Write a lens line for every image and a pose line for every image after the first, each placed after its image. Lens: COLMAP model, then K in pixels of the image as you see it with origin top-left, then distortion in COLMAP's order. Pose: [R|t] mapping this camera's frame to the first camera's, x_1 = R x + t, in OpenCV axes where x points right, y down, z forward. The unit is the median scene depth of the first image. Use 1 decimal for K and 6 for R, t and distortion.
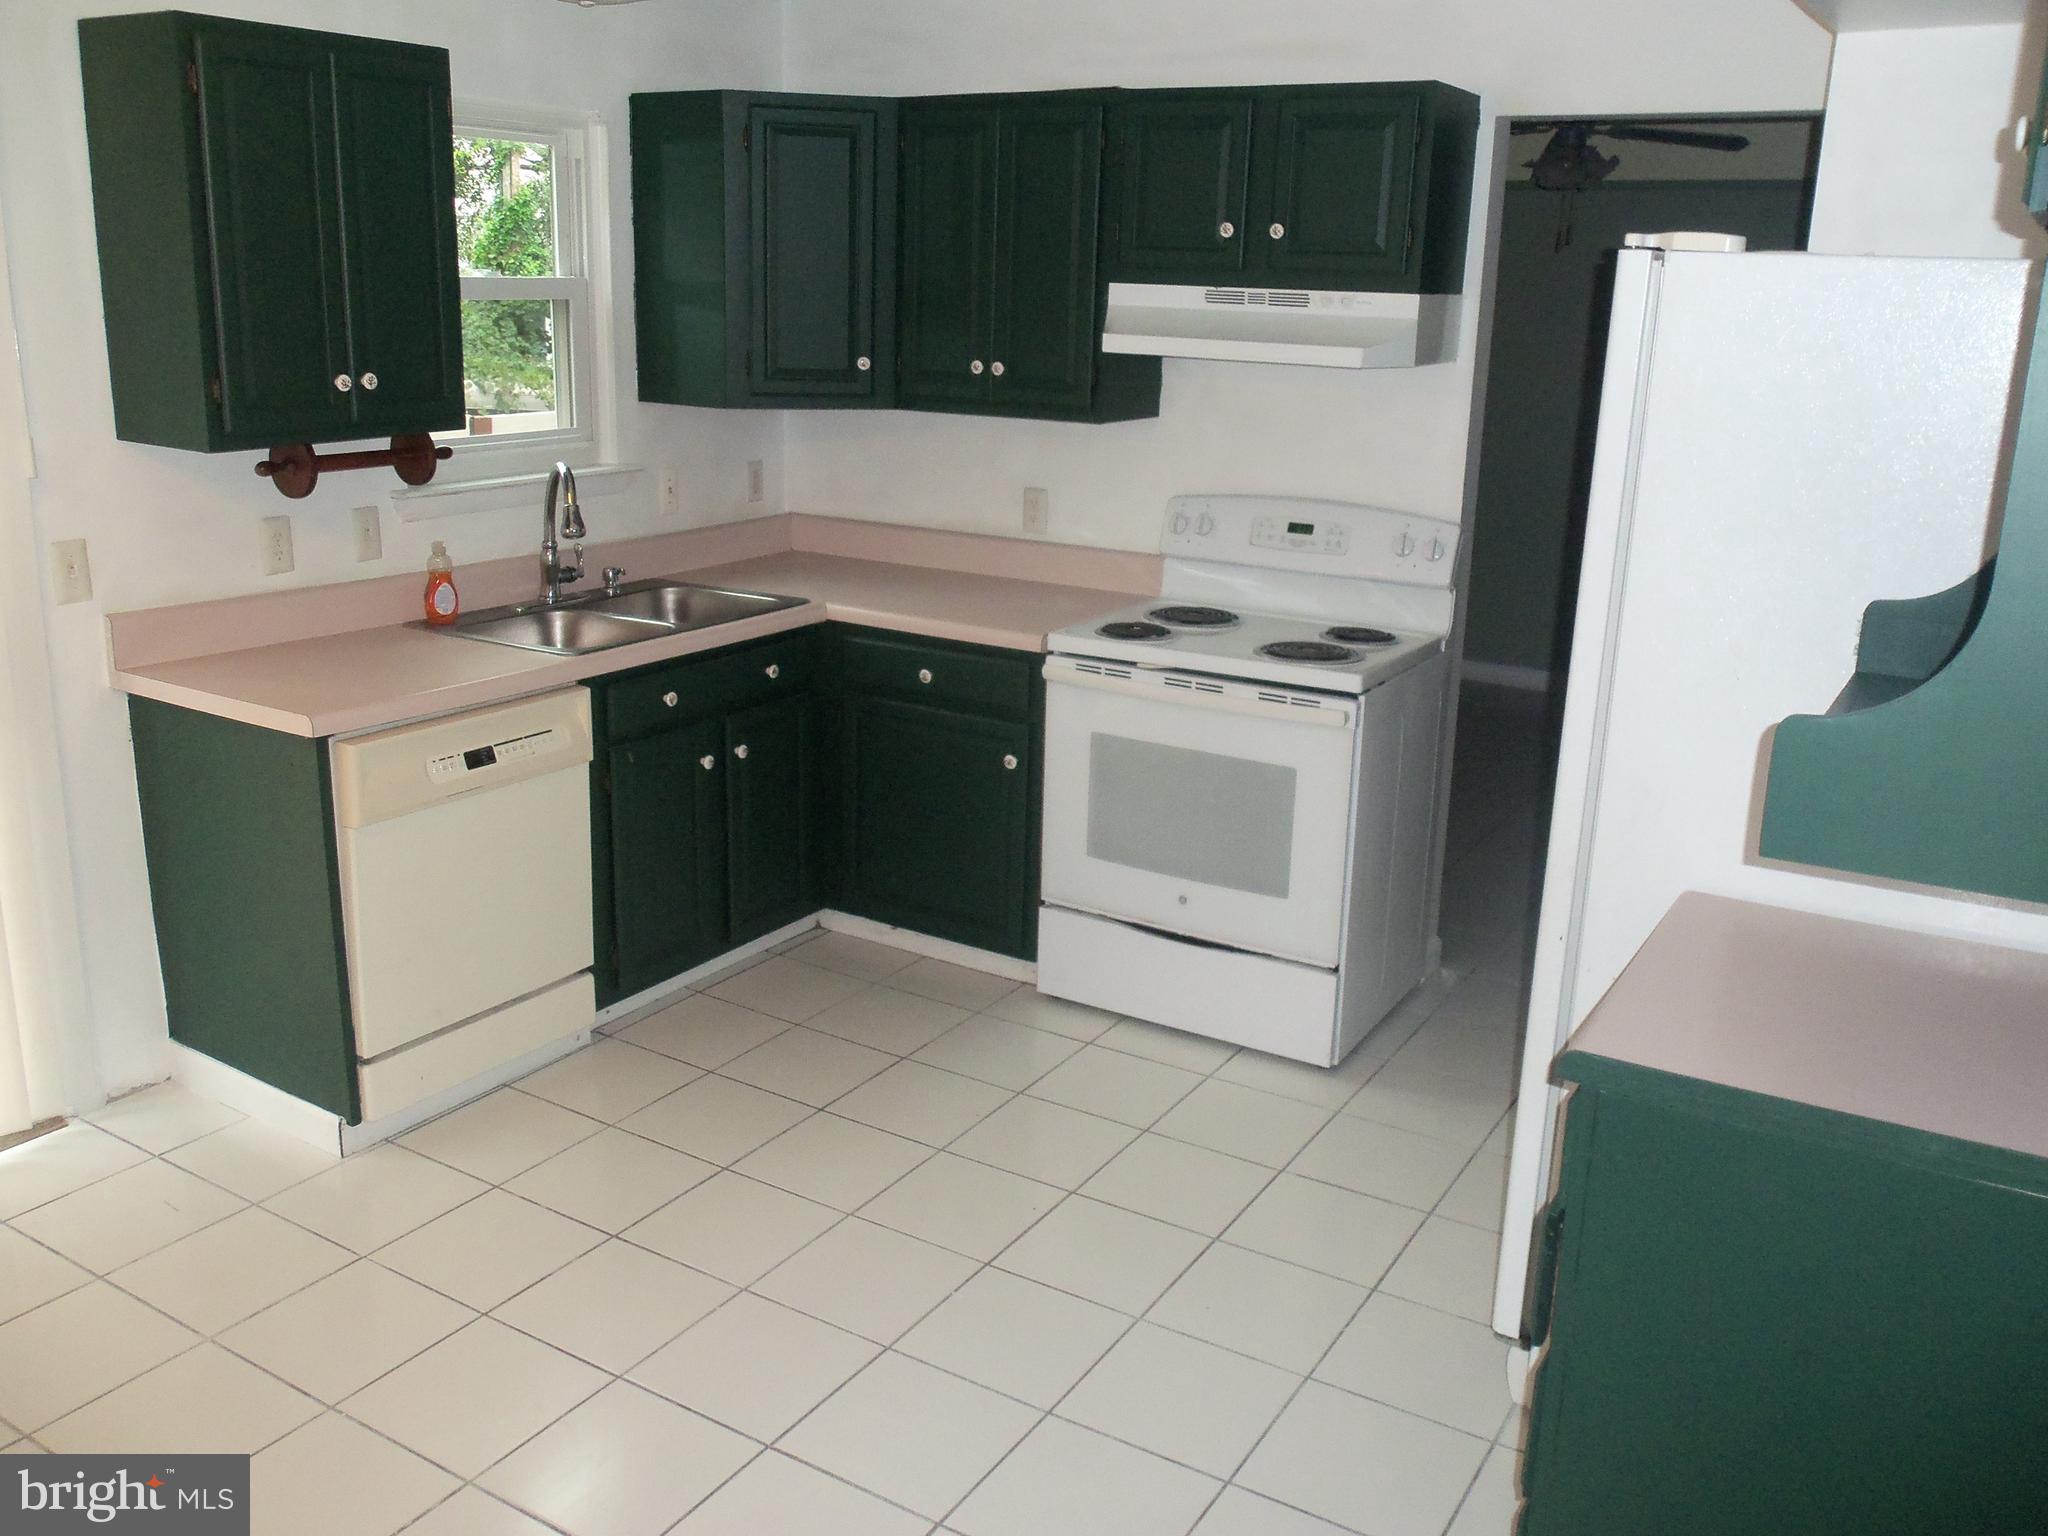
lens RADIAL K [[1710.1, 0, 1024.0], [0, 1710.1, 768.0], [0, 0, 1]] dist [-0.054781, 0.003437]
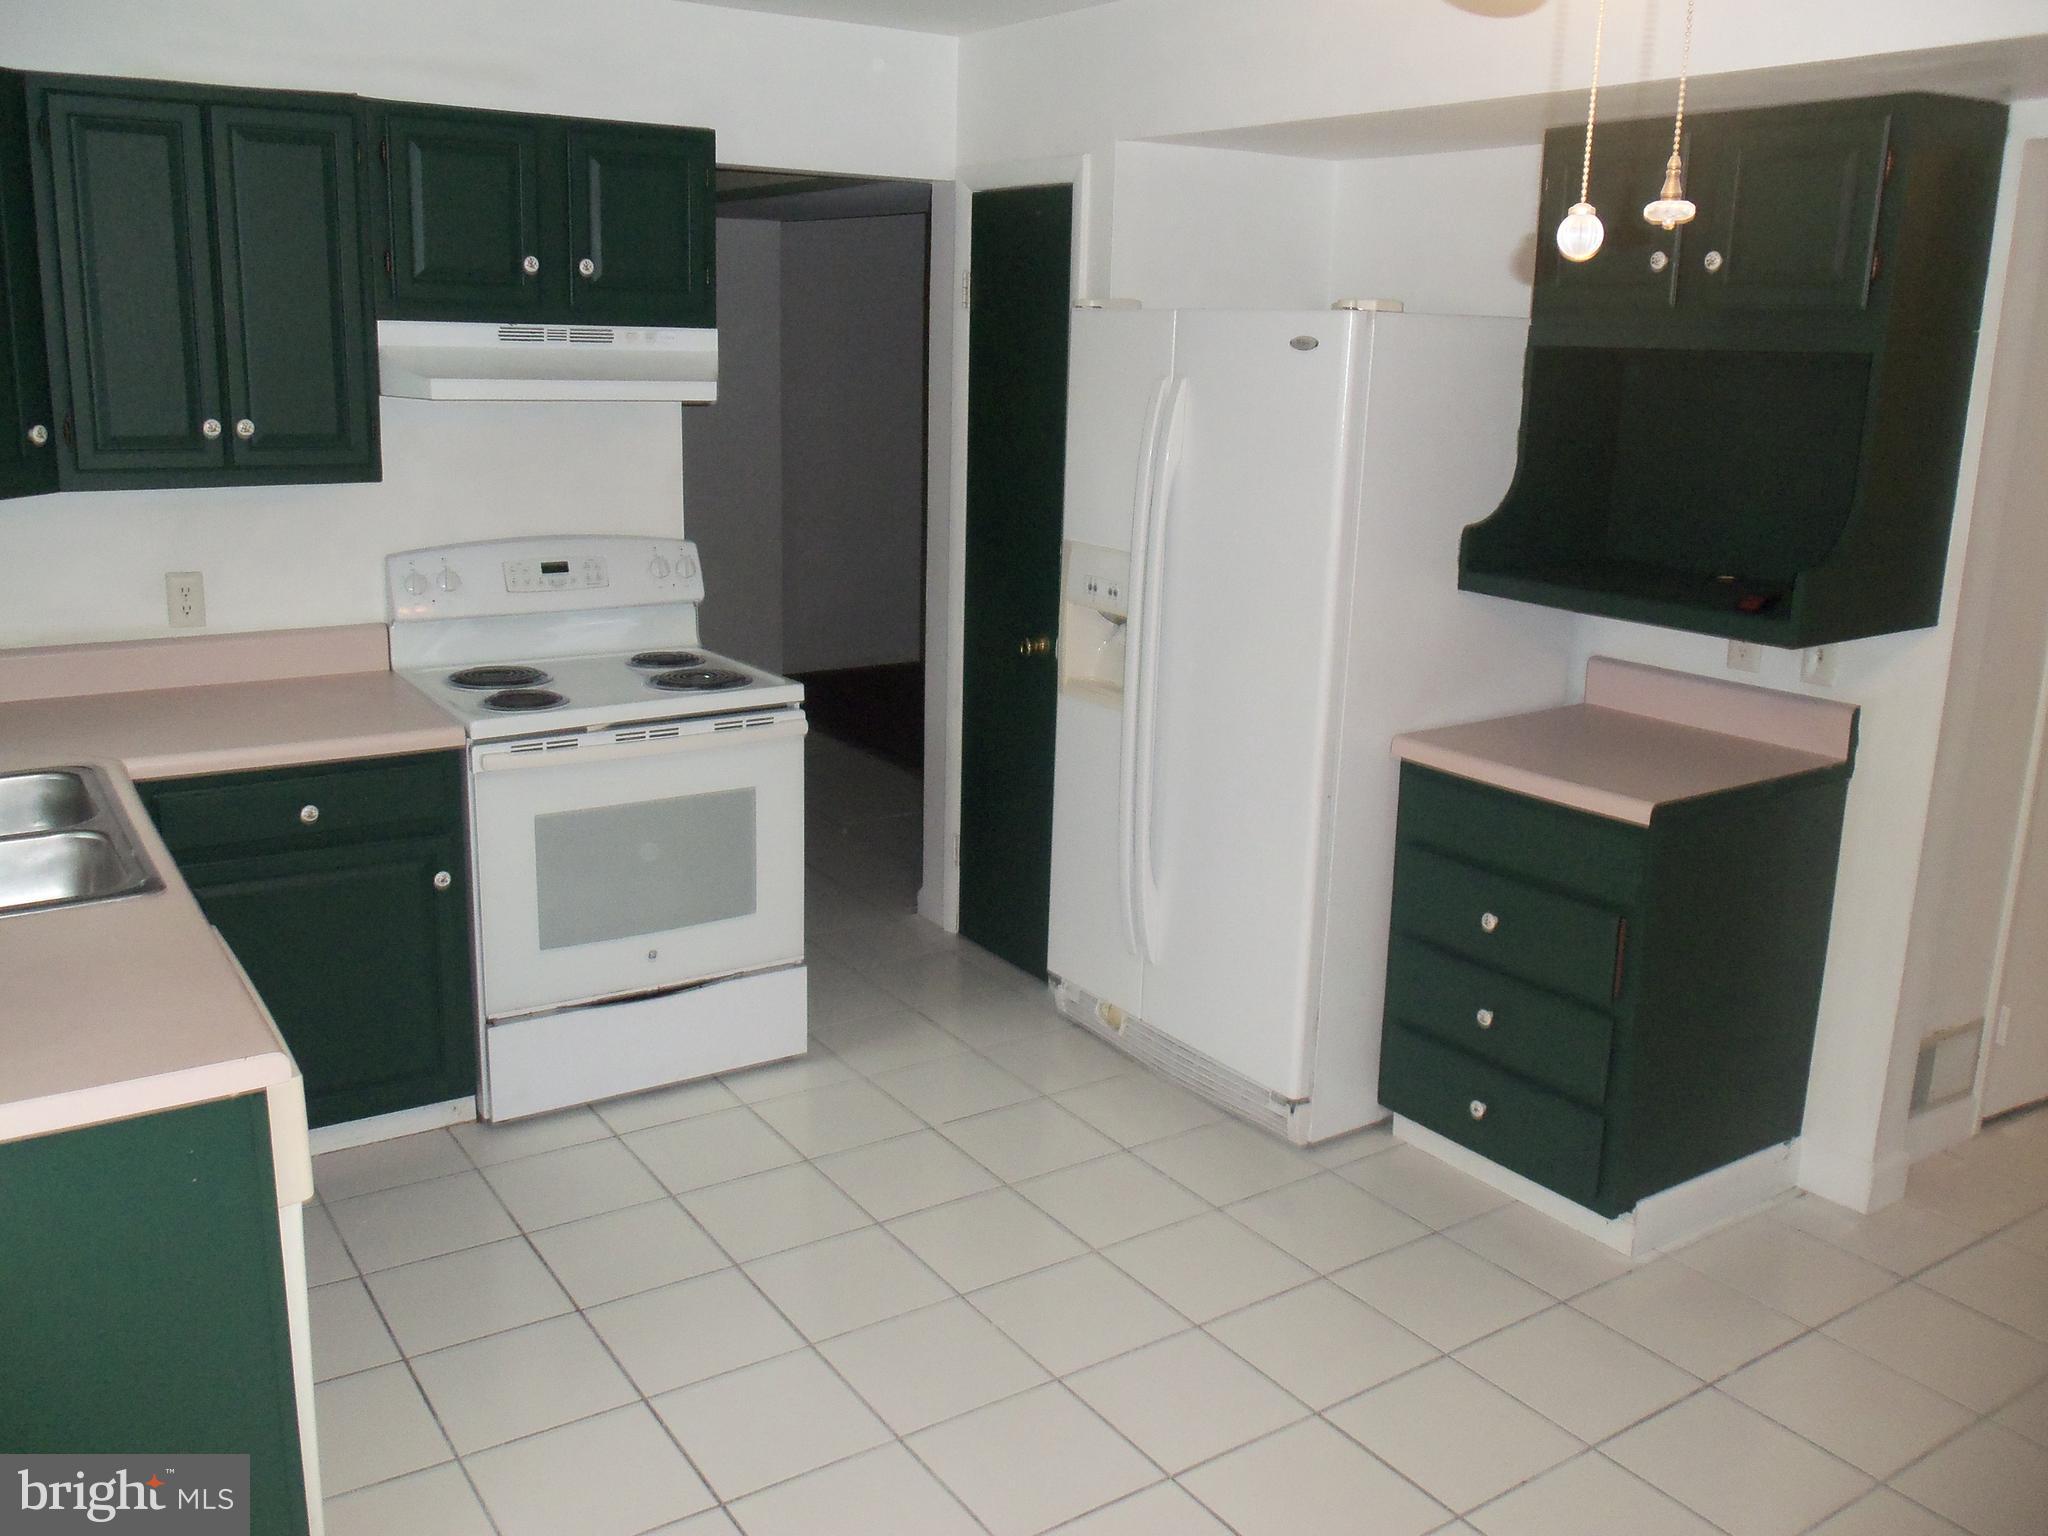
lens RADIAL K [[1710.1, 0, 1024.0], [0, 1710.1, 768.0], [0, 0, 1]] dist [-0.054781, 0.003437]
pose [[0.419288, -0.240870, 0.875317, -0.646084], [0.231988, 0.960578, 0.153207, -0.125730], [-0.877713, 0.138825, 0.458637, 0.358751]]
